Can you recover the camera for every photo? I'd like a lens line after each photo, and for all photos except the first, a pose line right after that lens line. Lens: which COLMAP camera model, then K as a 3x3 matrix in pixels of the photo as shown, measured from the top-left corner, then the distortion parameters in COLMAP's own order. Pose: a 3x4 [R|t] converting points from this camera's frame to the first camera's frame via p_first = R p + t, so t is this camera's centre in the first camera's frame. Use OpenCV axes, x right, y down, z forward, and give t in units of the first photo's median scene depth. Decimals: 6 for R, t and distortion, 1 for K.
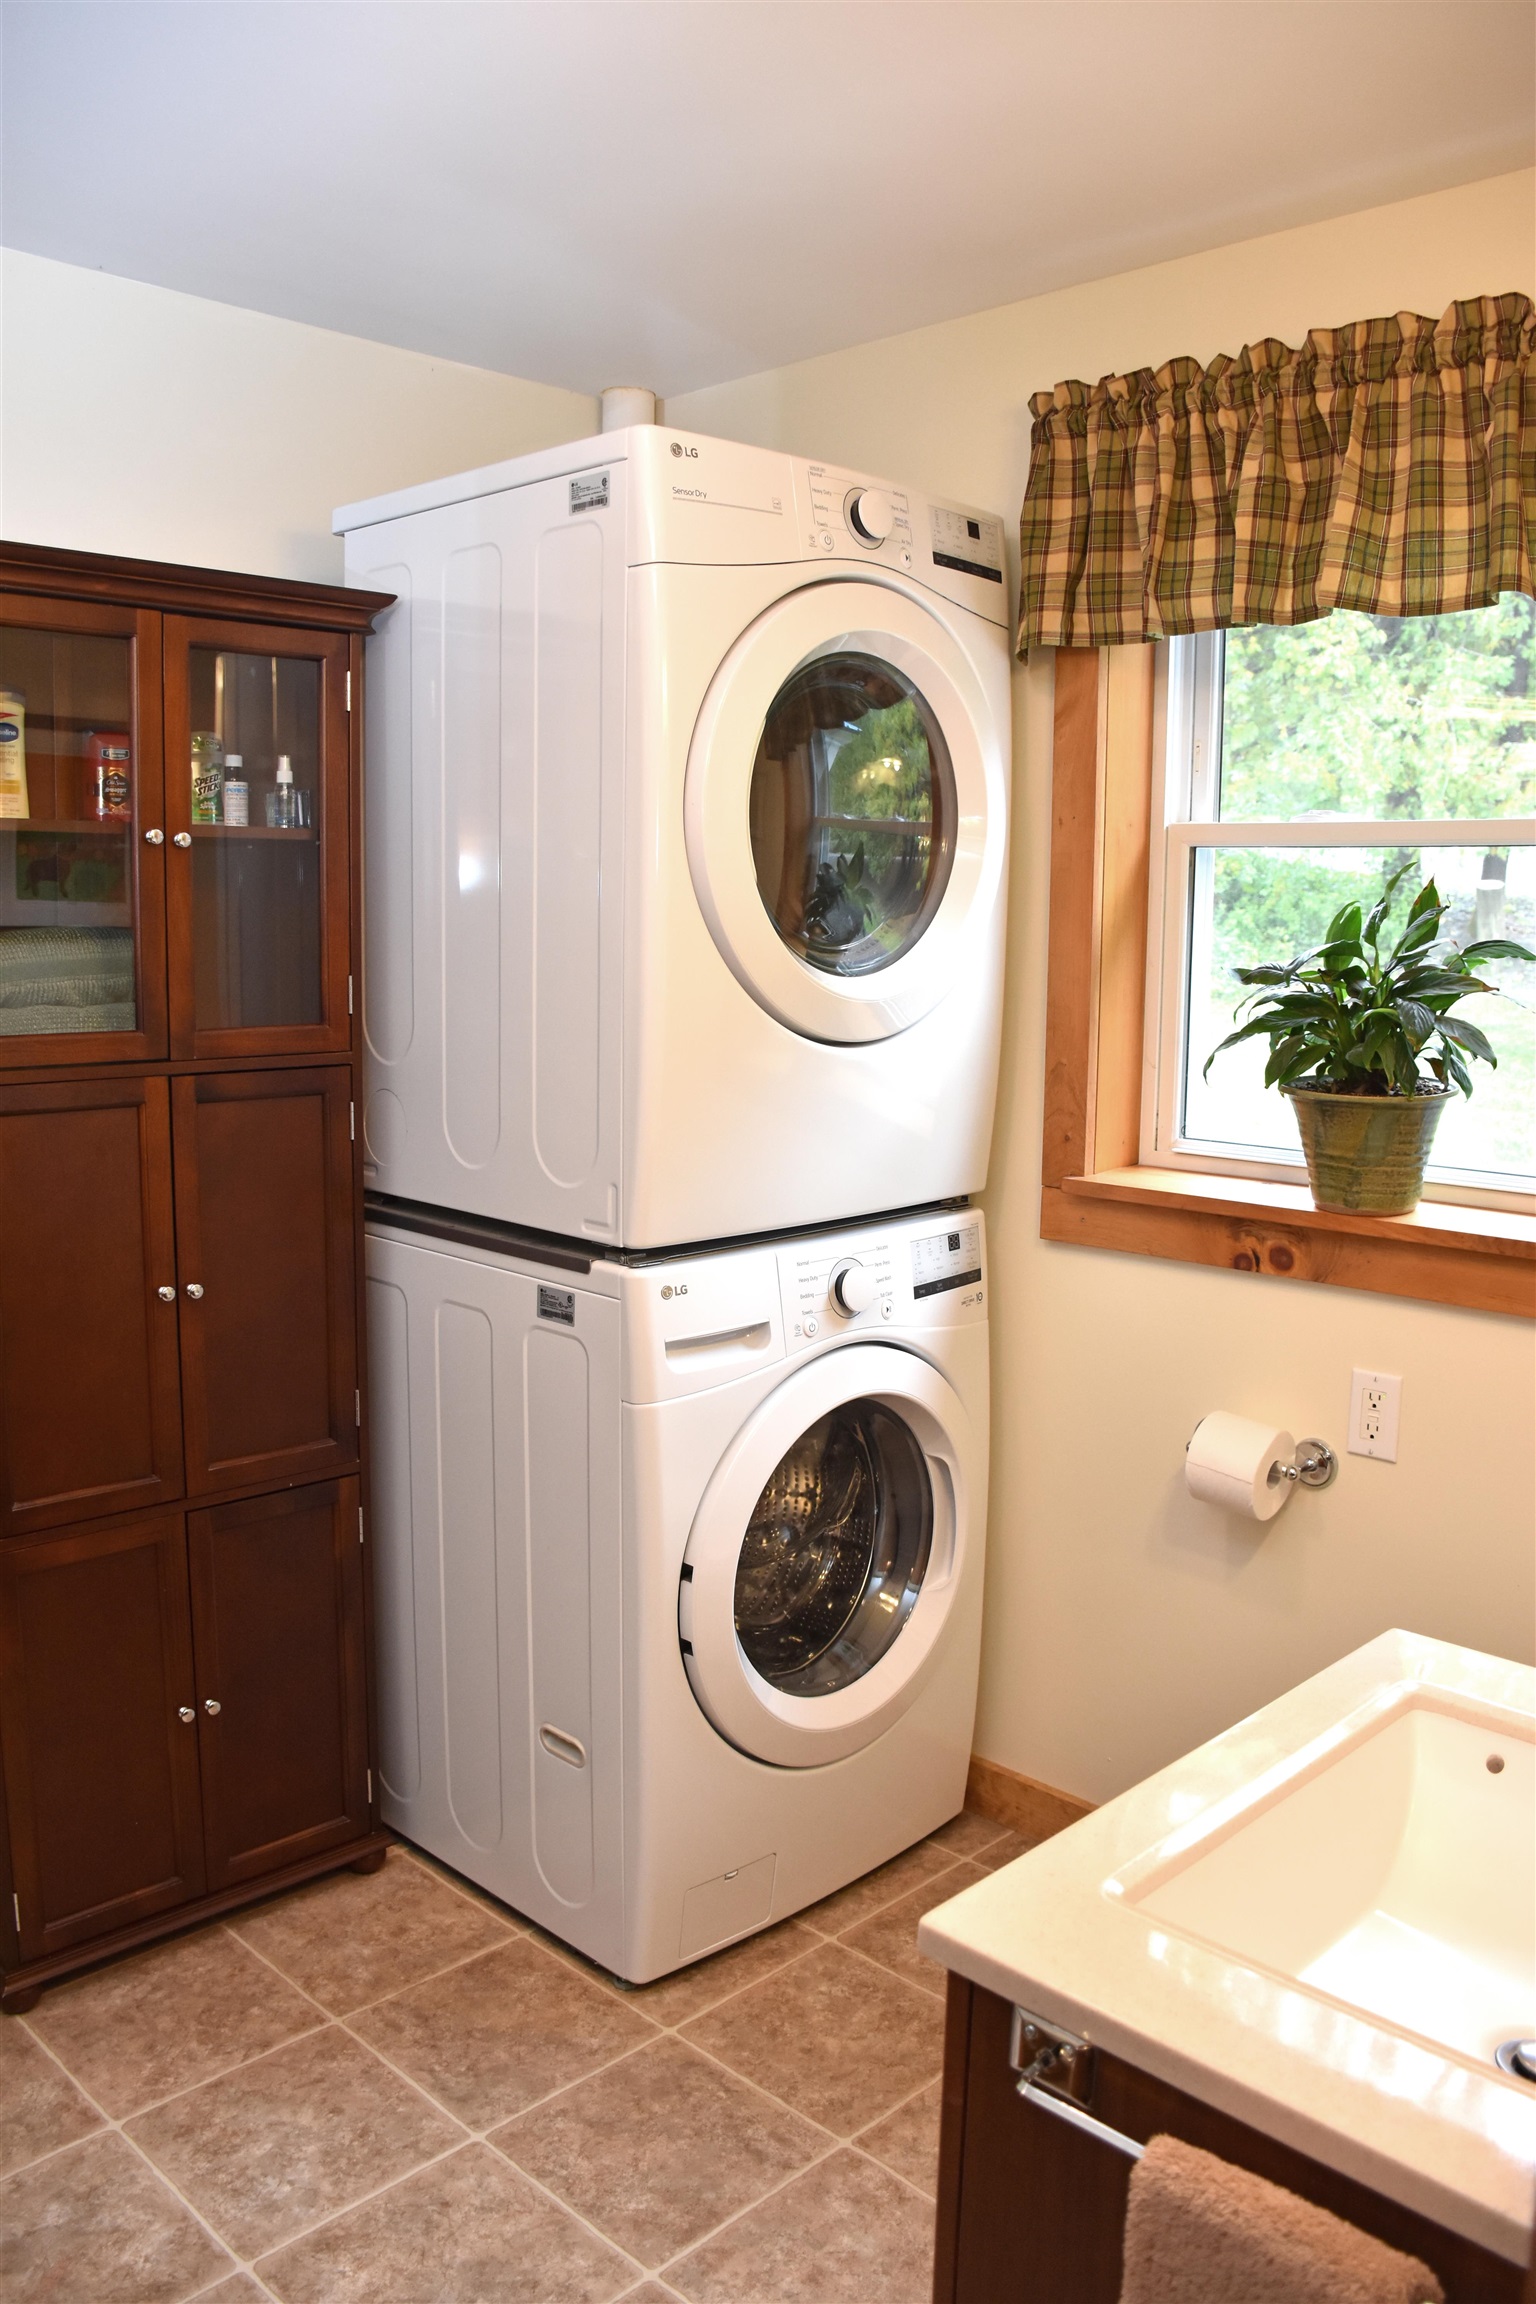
lens RADIAL K [[1796.5, 0, 768.0], [0, 1796.5, 1152.0], [0, 0, 1]] dist [-0.146790, 0.106921]
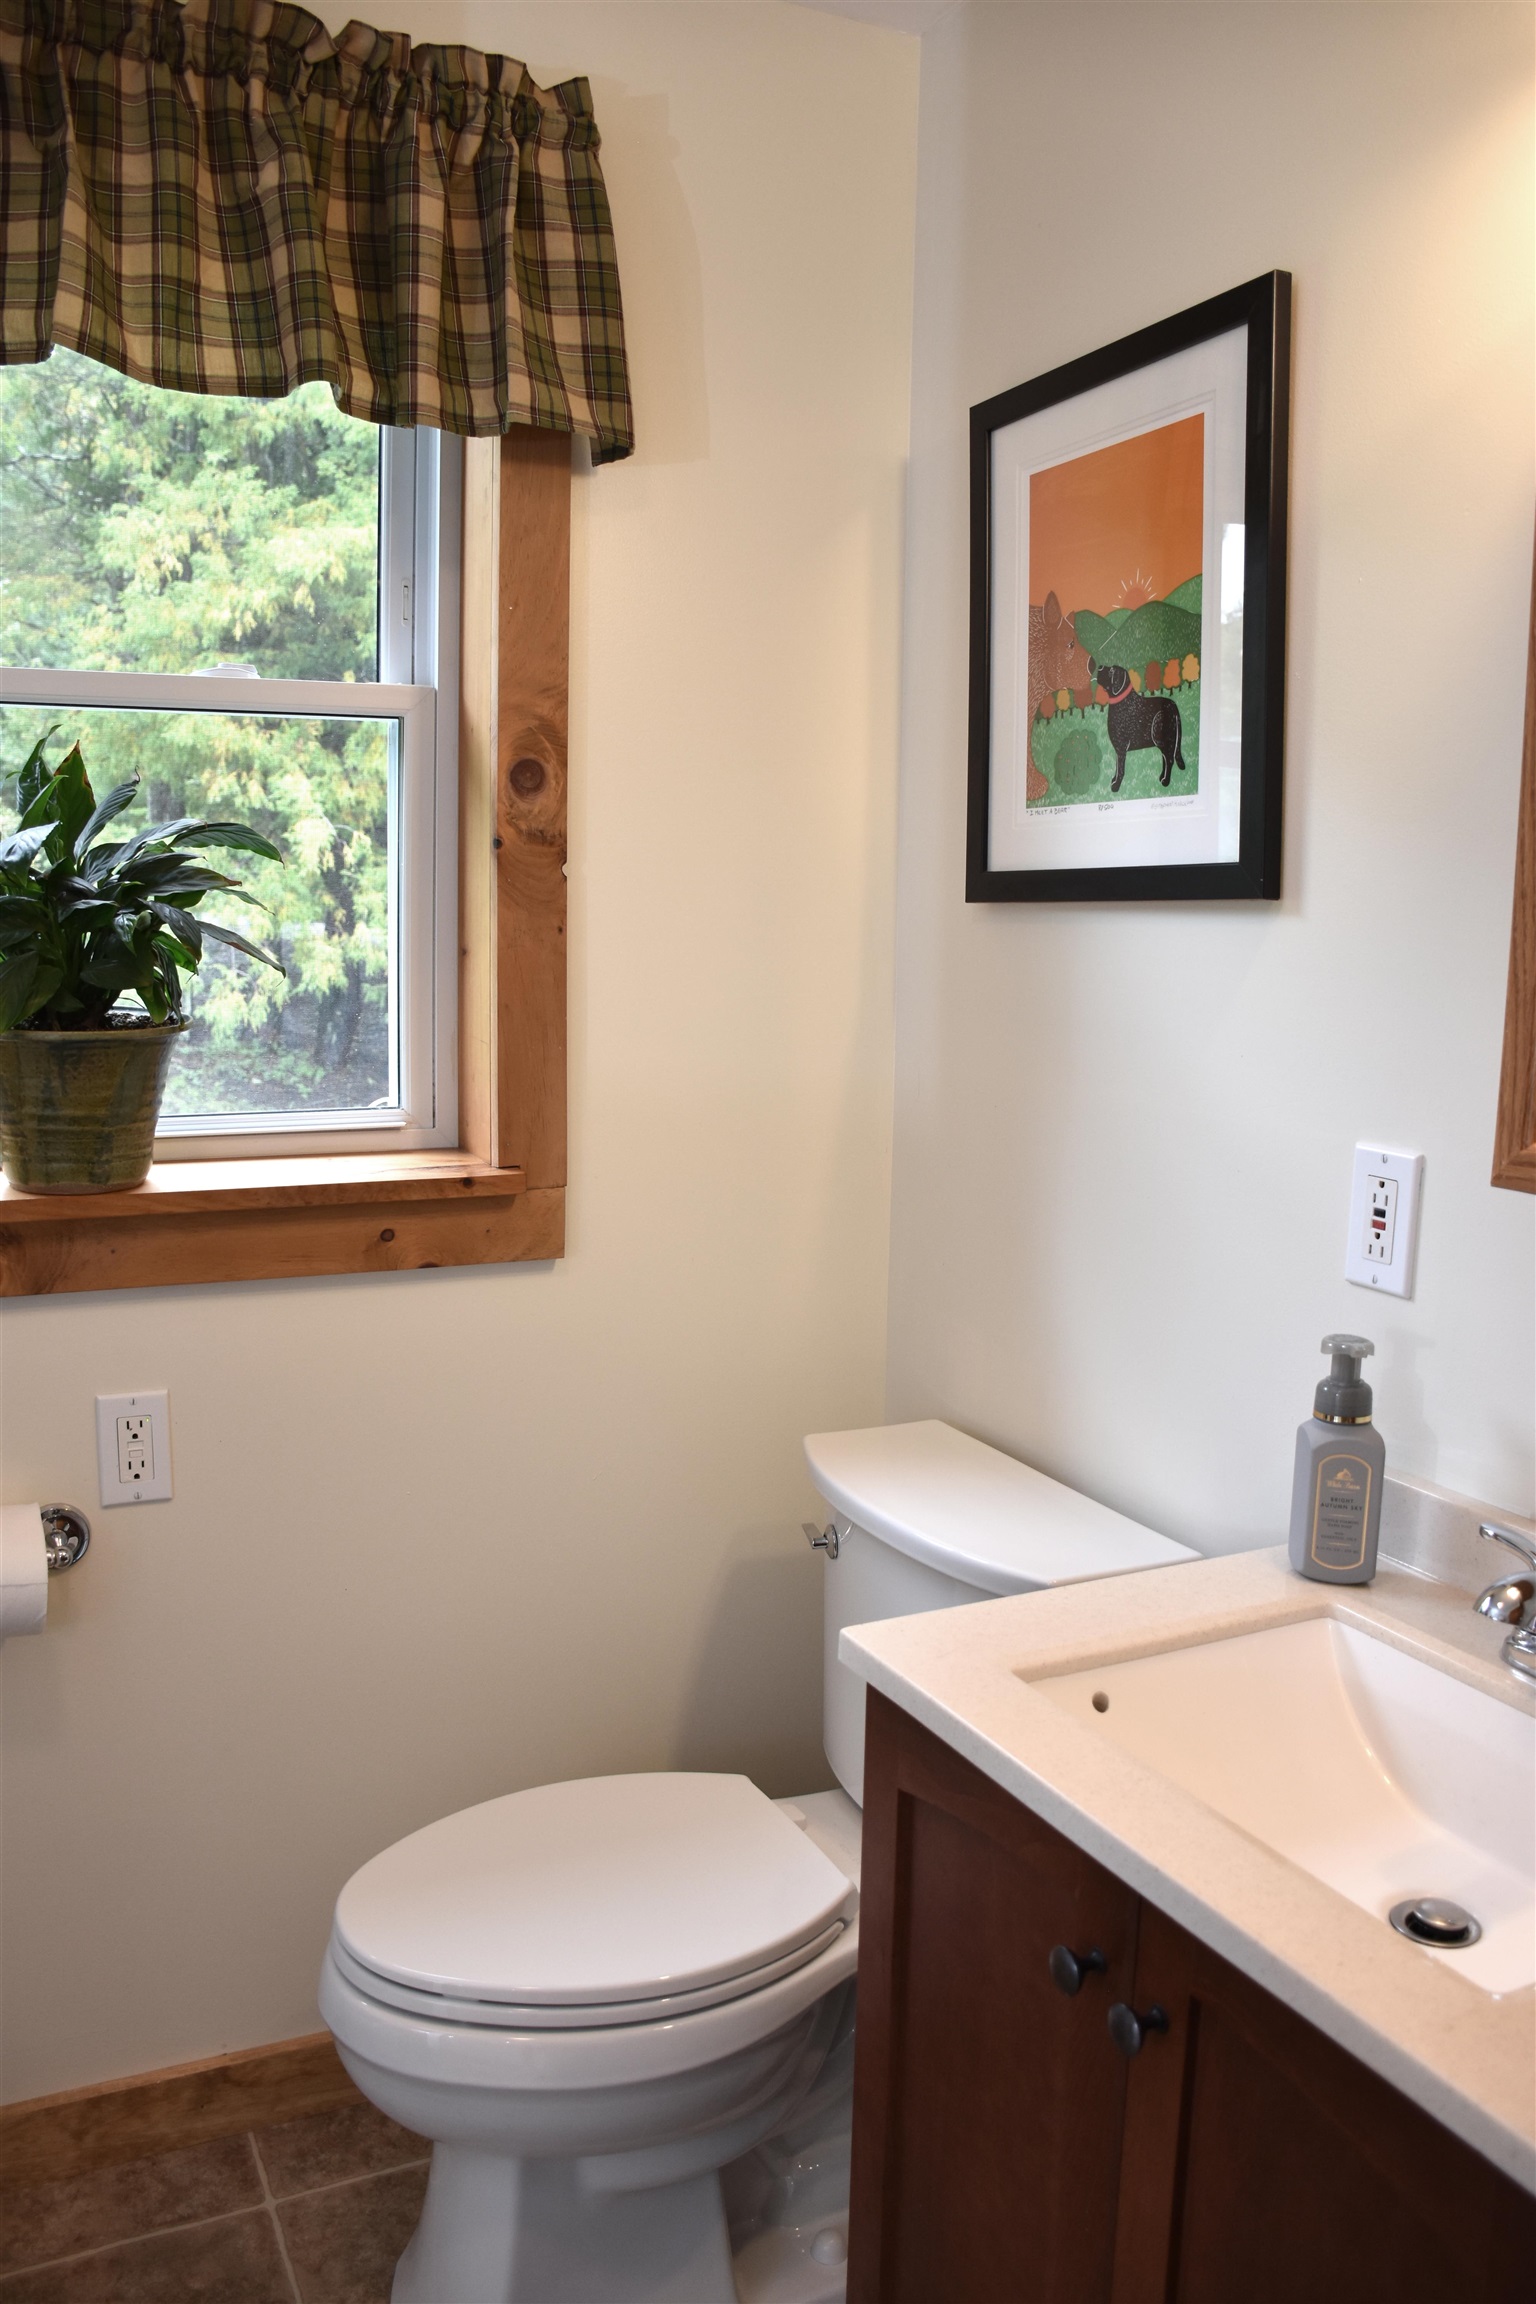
lens RADIAL K [[1796.5, 0, 768.0], [0, 1796.5, 1152.0], [0, 0, 1]] dist [-0.146790, 0.106921]
pose [[0.331567, -0.133214, 0.933979, -0.286997], [0.112329, 0.988513, 0.101115, -0.026645], [-0.936721, 0.071387, 0.342722, 0.518636]]
